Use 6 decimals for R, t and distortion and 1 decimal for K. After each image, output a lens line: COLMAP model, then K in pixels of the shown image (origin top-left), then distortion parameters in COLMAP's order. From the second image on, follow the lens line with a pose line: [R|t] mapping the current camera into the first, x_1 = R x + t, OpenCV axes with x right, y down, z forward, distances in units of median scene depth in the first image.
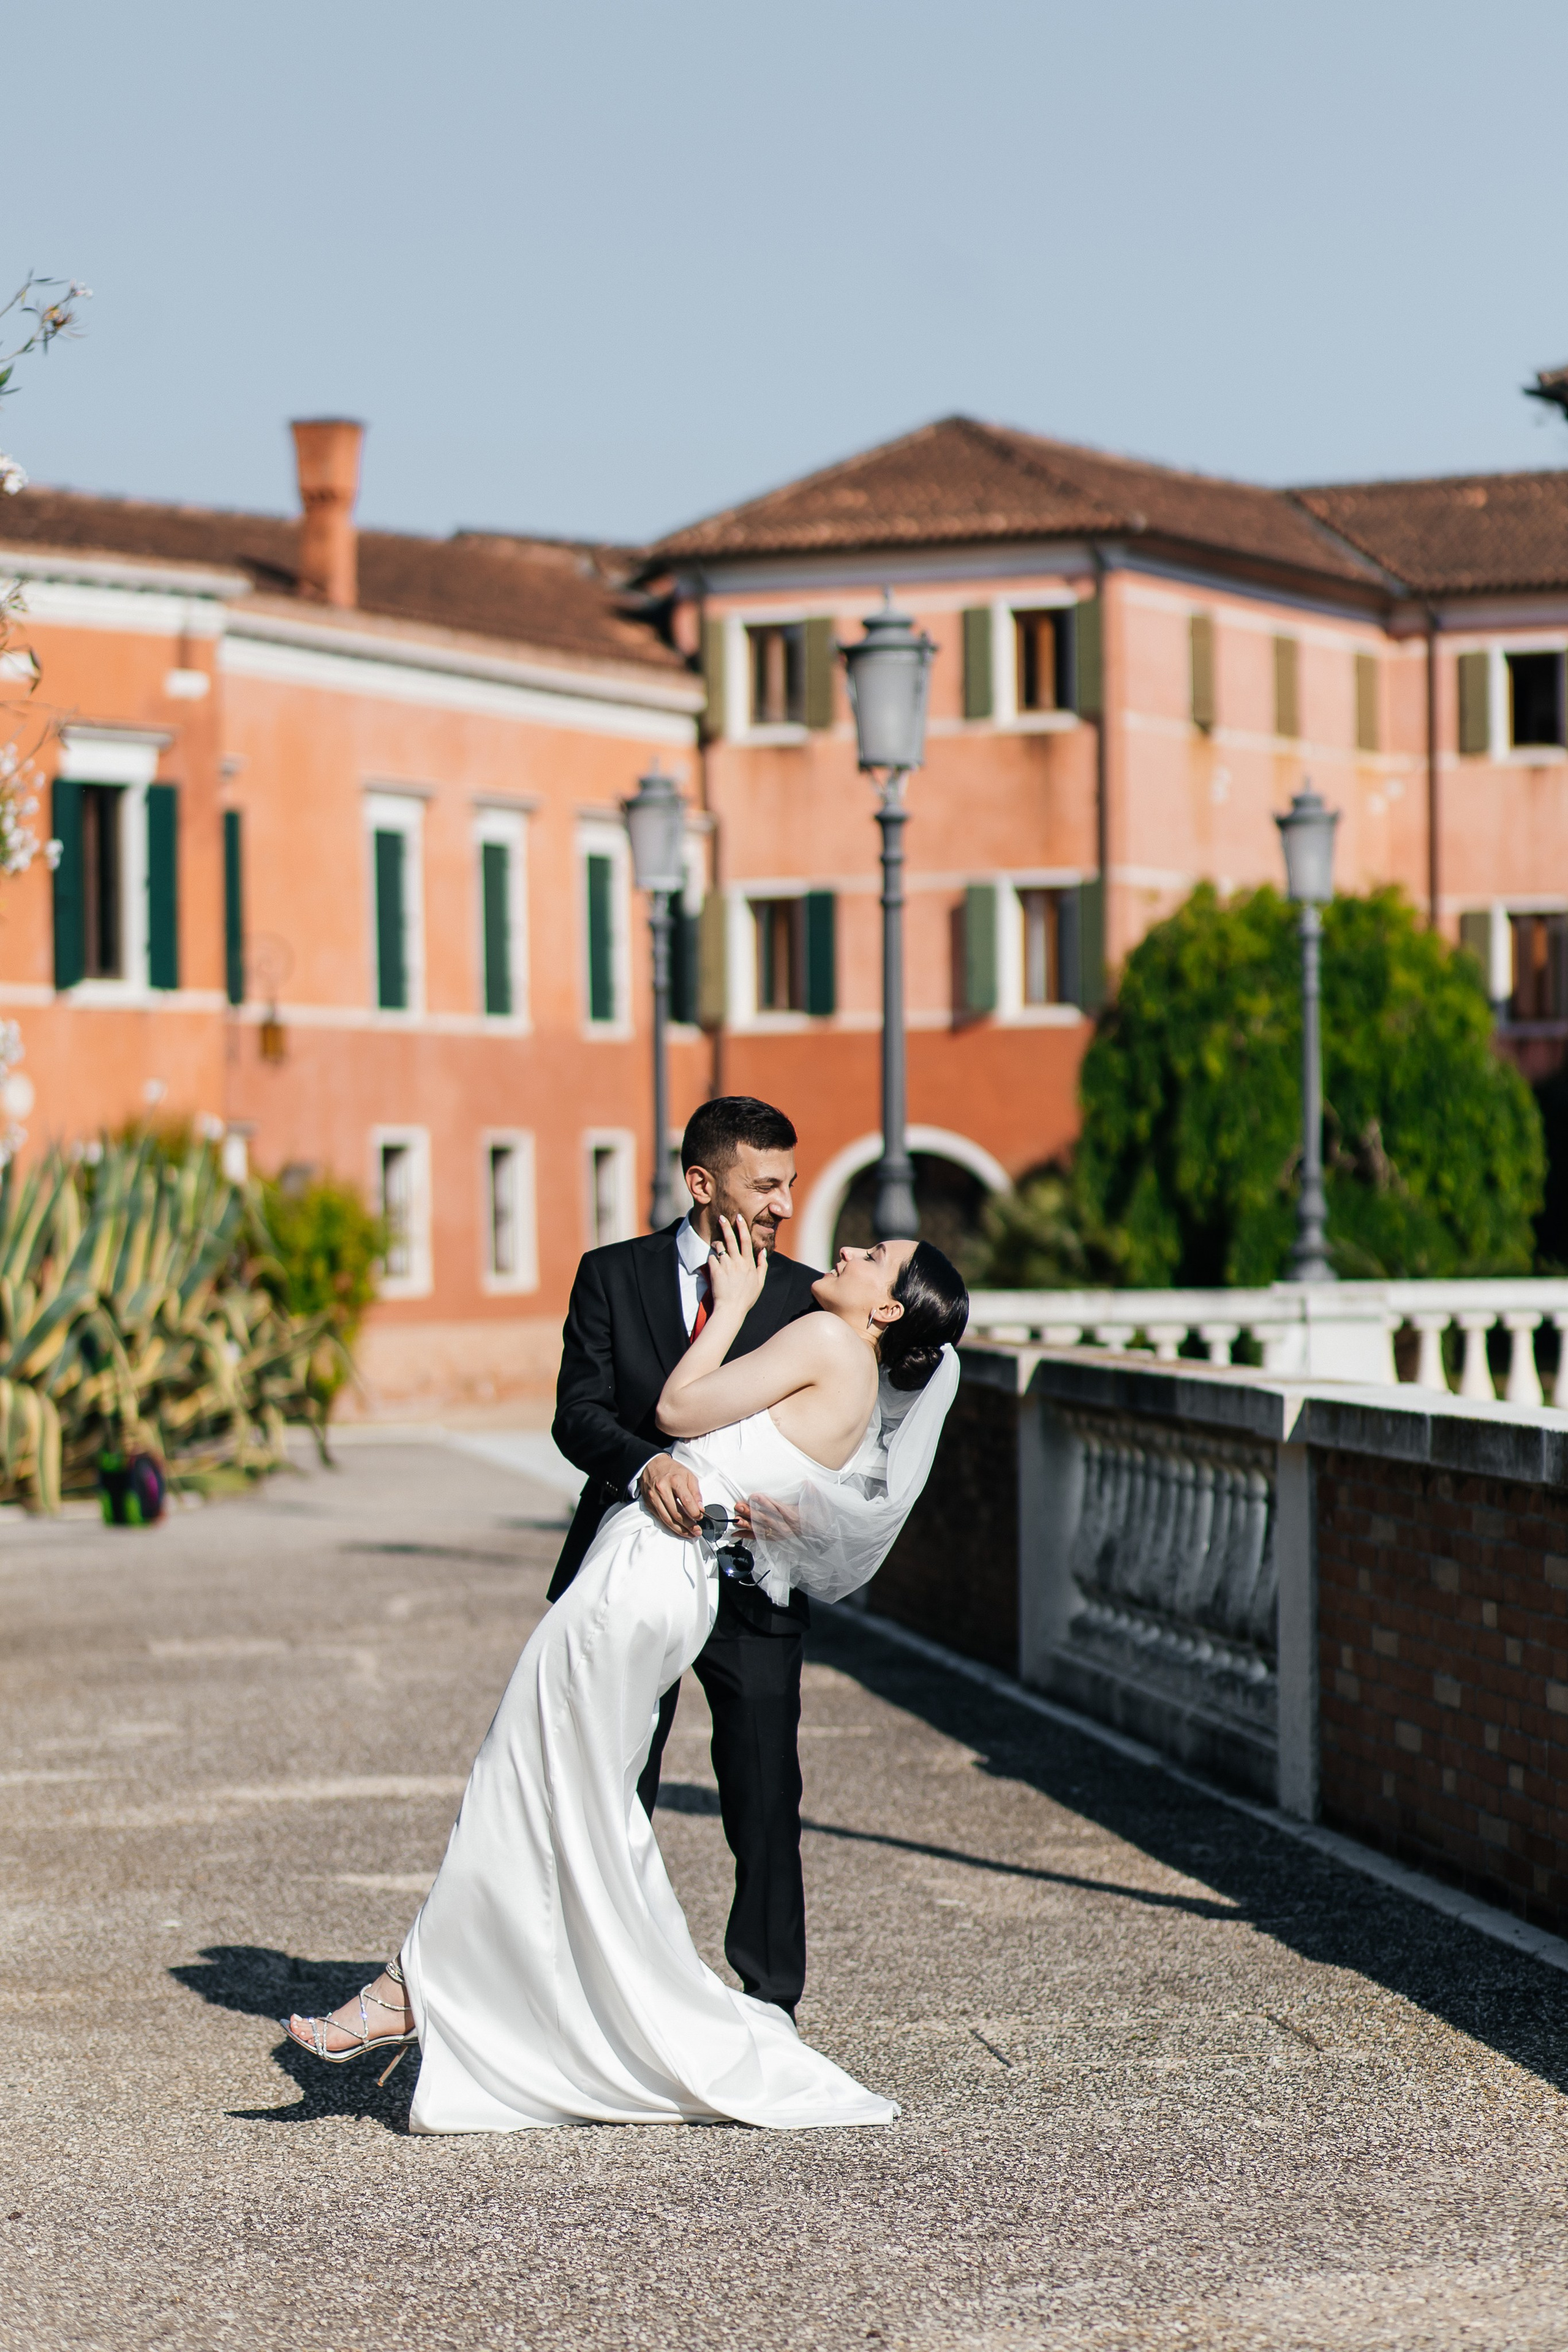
lens RADIAL K [[5944.9, 0, 784.0], [0, 5944.9, 1176.0], [0, 0, 1]] dist [-0.027626, -0.689049]
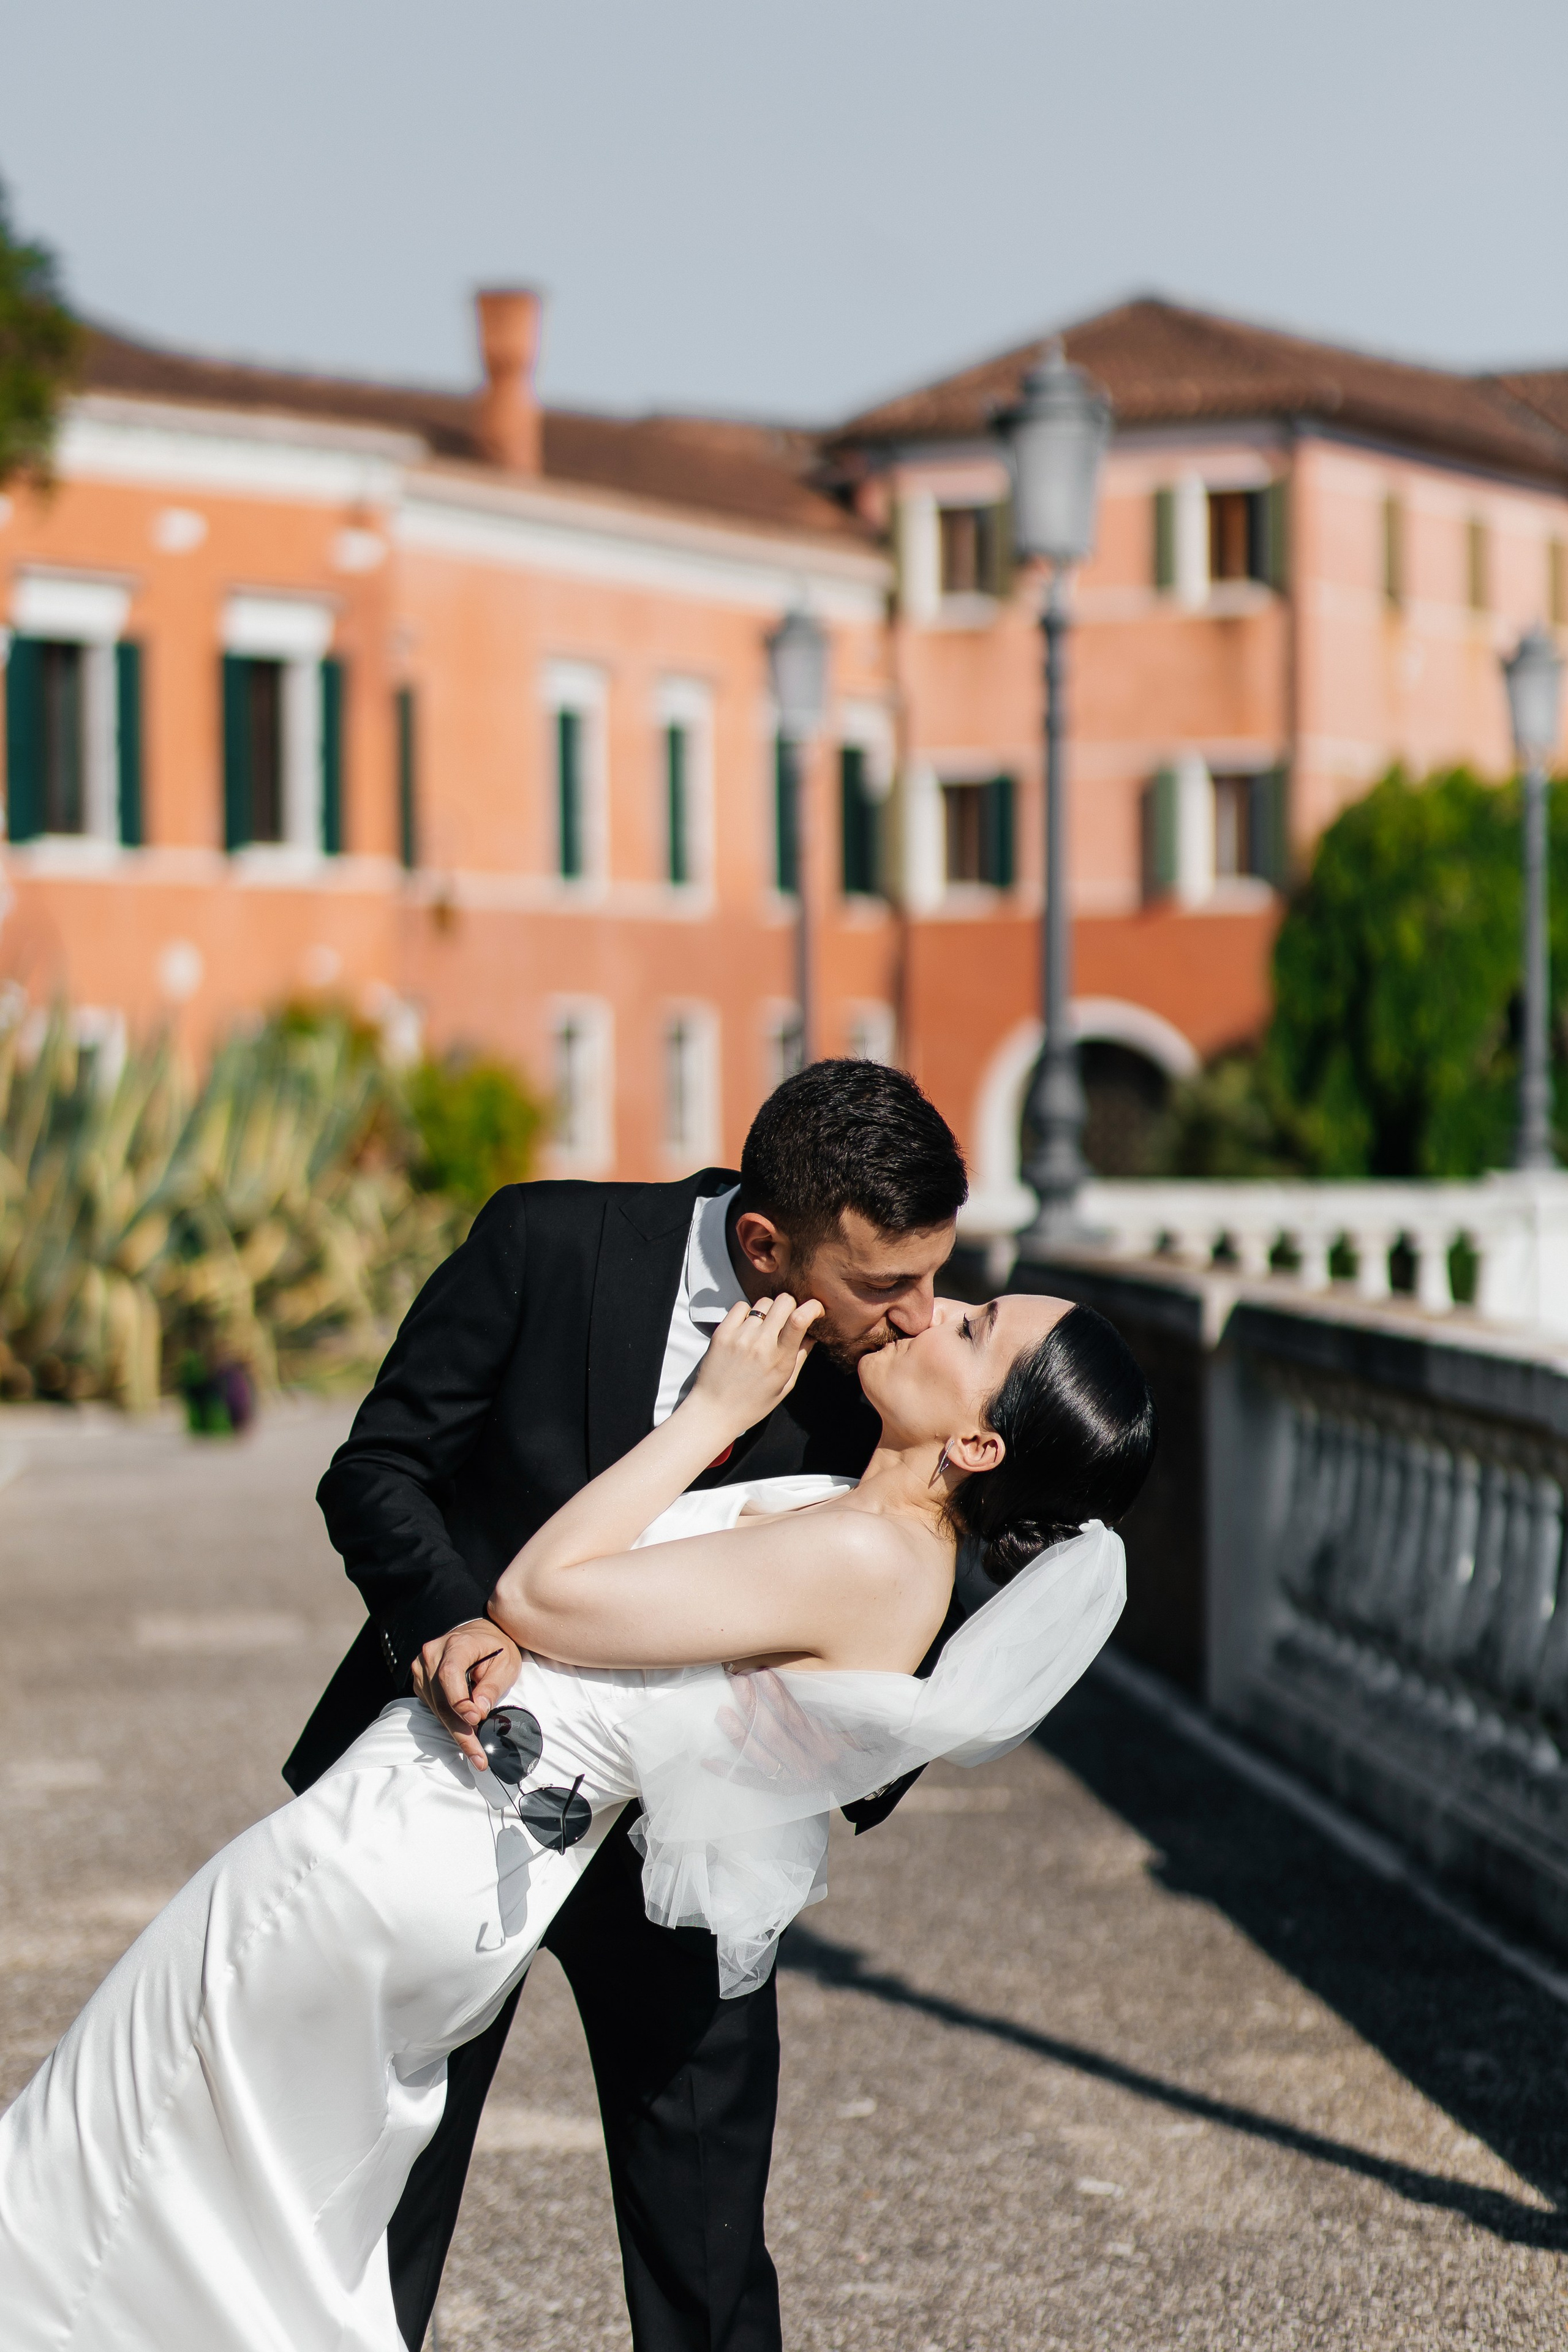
lens RADIAL K [[5944.9, 0, 784.0], [0, 5944.9, 1176.0], [0, 0, 1]] dist [-0.027626, -0.689049]
pose [[0.999506, 0.004685, -0.031082, 0.009548], [-0.004051, 0.999783, 0.020429, -0.000052], [0.031171, -0.020293, 0.999308, 0.258729]]
